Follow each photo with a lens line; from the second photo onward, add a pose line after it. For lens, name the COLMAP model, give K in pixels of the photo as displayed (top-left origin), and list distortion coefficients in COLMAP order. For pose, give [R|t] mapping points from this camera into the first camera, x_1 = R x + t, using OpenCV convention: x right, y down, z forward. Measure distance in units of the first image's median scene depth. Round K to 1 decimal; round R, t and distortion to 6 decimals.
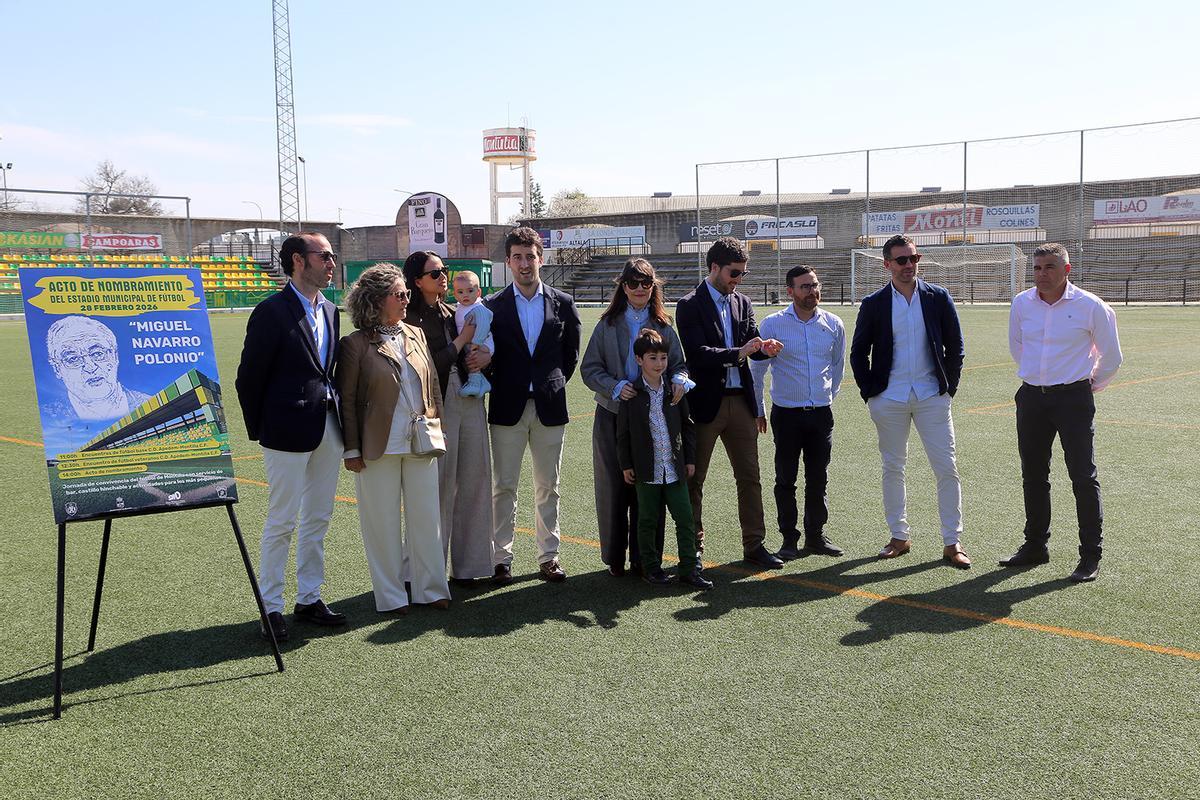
lens RADIAL K [[1326.7, 0, 601.4], [0, 1326.7, 413.8], [0, 0, 1]] dist [0.019322, 0.200677]
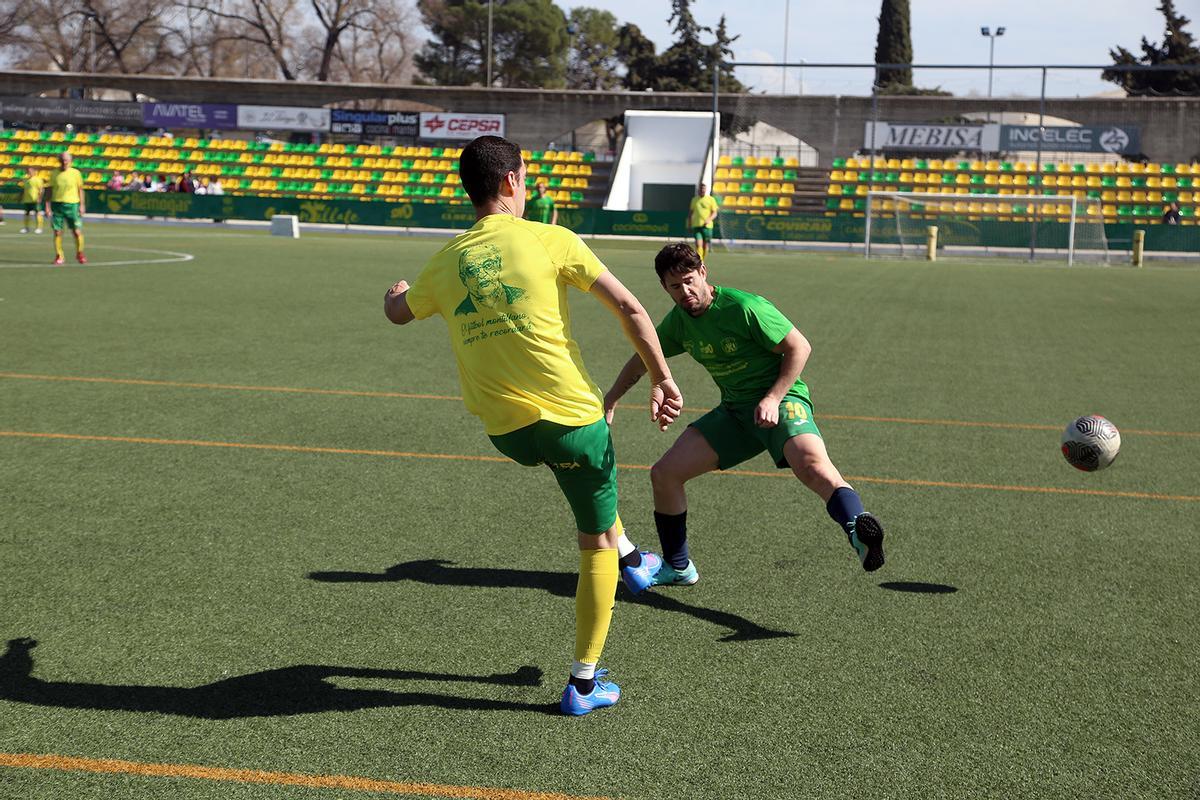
lens RADIAL K [[2002.4, 0, 600.5], [0, 2002.4, 400.5], [0, 0, 1]] dist [0.257941, 0.118499]
pose [[0.539174, 0.116071, -0.834158, 3.399902], [-0.124618, 0.990550, 0.057283, -0.325589], [0.832924, 0.073066, 0.548543, 2.740854]]
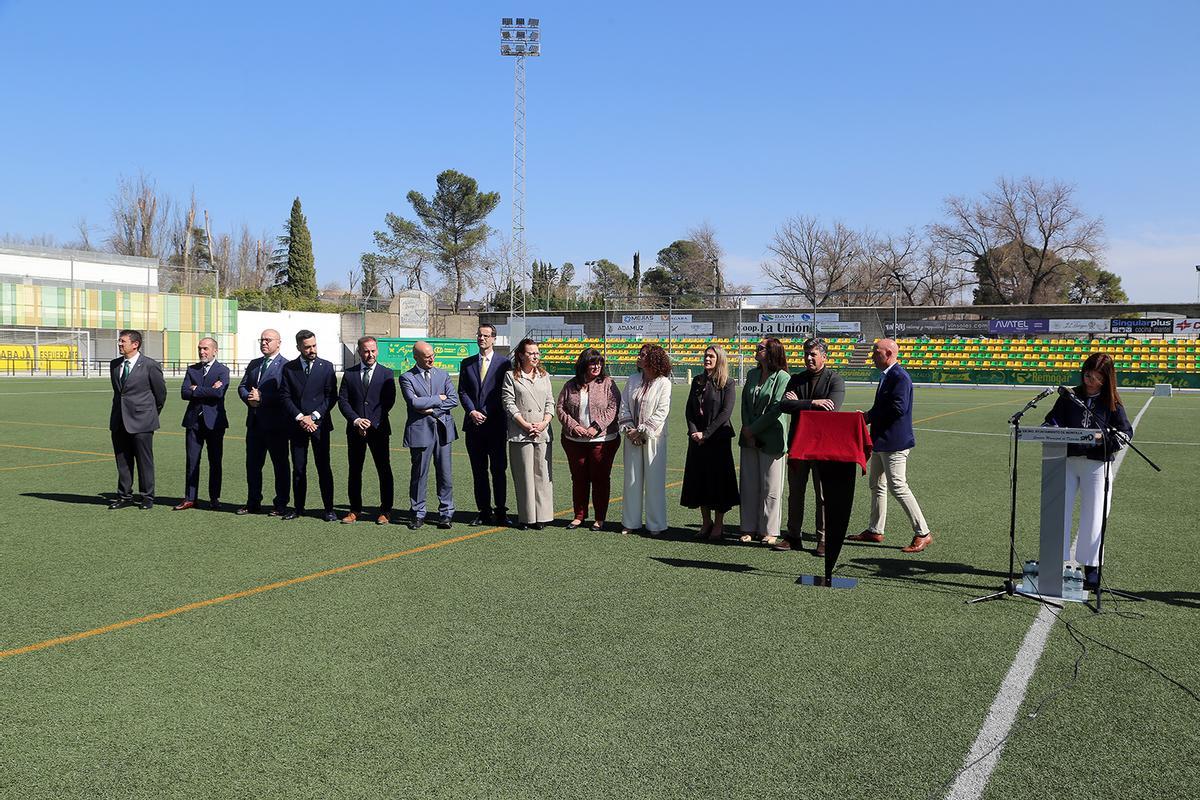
lens RADIAL K [[1034.4, 0, 605.1], [0, 1034.4, 401.0], [0, 0, 1]] dist [-0.039074, 0.076492]
pose [[0.246515, 0.057436, -0.967436, 0.566038], [-0.114161, 0.993013, 0.029865, 0.006222], [0.962392, 0.103082, 0.251349, -0.150335]]
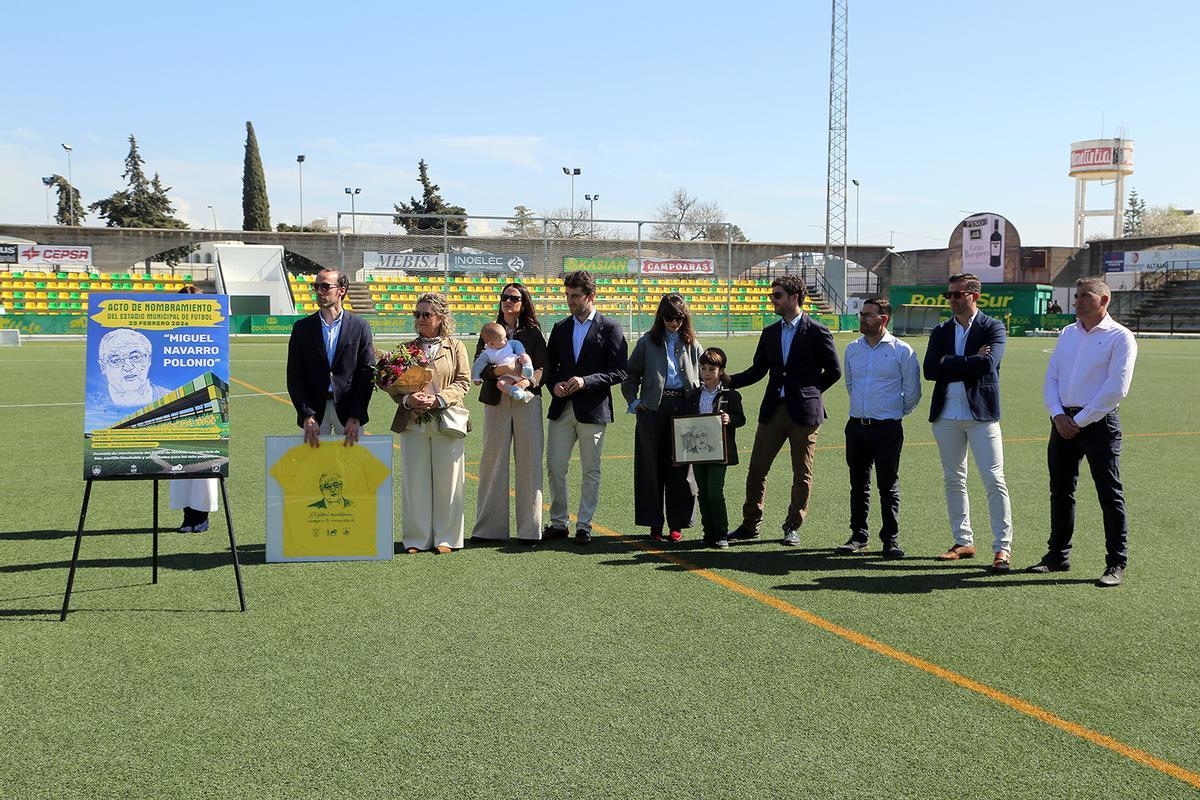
lens RADIAL K [[1376.8, 0, 600.2], [0, 1376.8, 404.6], [0, 0, 1]] dist [0.075450, 0.047397]
pose [[0.908136, 0.044529, -0.416300, 0.605309], [-0.056144, 0.998299, -0.015693, -0.001889], [0.414893, 0.037624, 0.909092, -0.068464]]
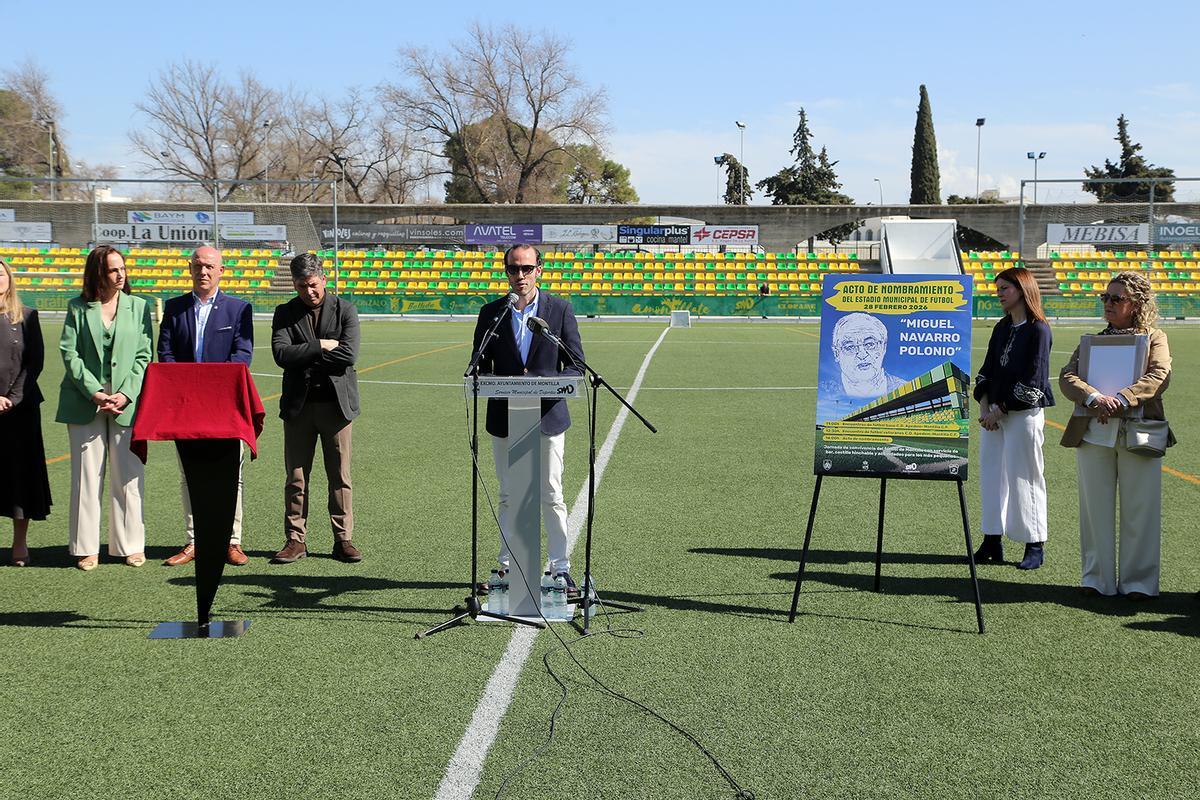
lens RADIAL K [[1503.4, 0, 600.1], [0, 1503.4, 408.8], [0, 0, 1]] dist [0.118490, 0.050718]
pose [[0.637666, 0.079831, -0.766166, 0.515362], [-0.091638, 0.995414, 0.027449, -0.000924], [0.764843, 0.052707, 0.642057, -0.077095]]
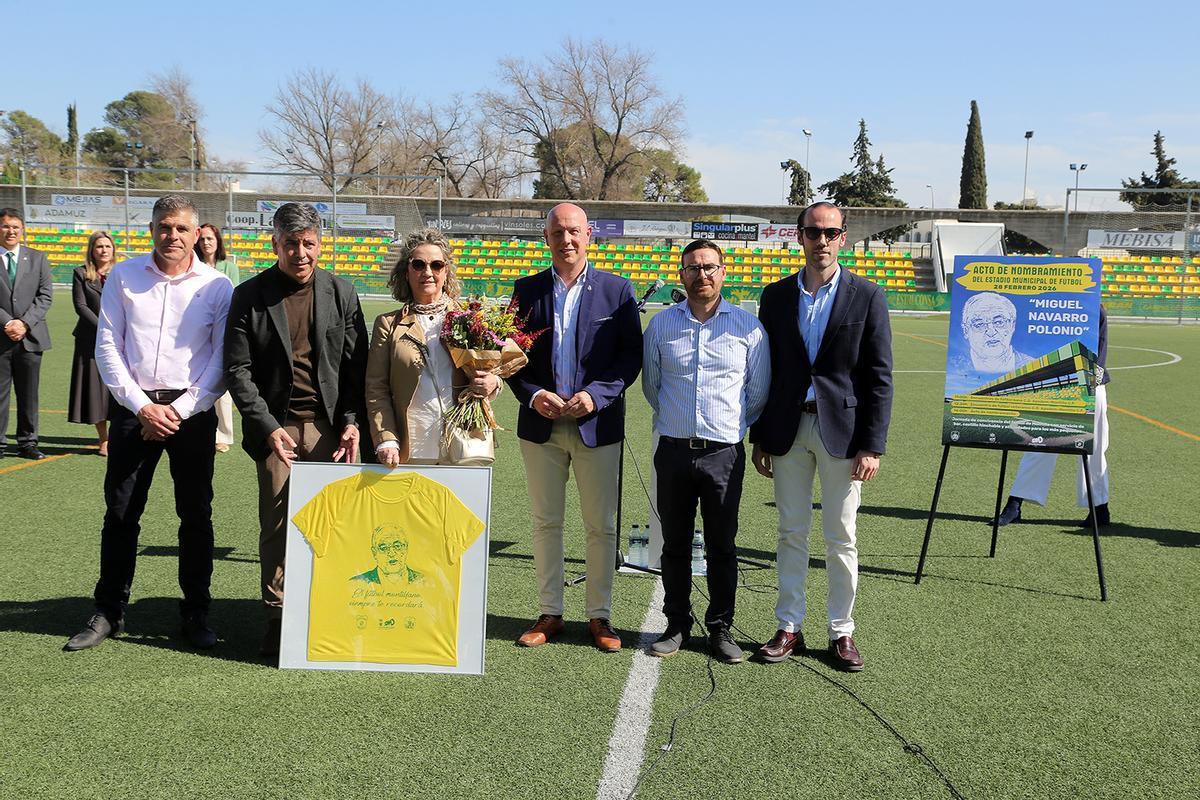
lens RADIAL K [[1355.1, 0, 600.3], [0, 1355.1, 407.4], [0, 0, 1]] dist [0.054170, 0.125499]
pose [[0.598137, 0.108583, -0.794004, 0.430588], [-0.118354, 0.991883, 0.046486, 0.020276], [0.792606, 0.066169, 0.606133, -0.094195]]
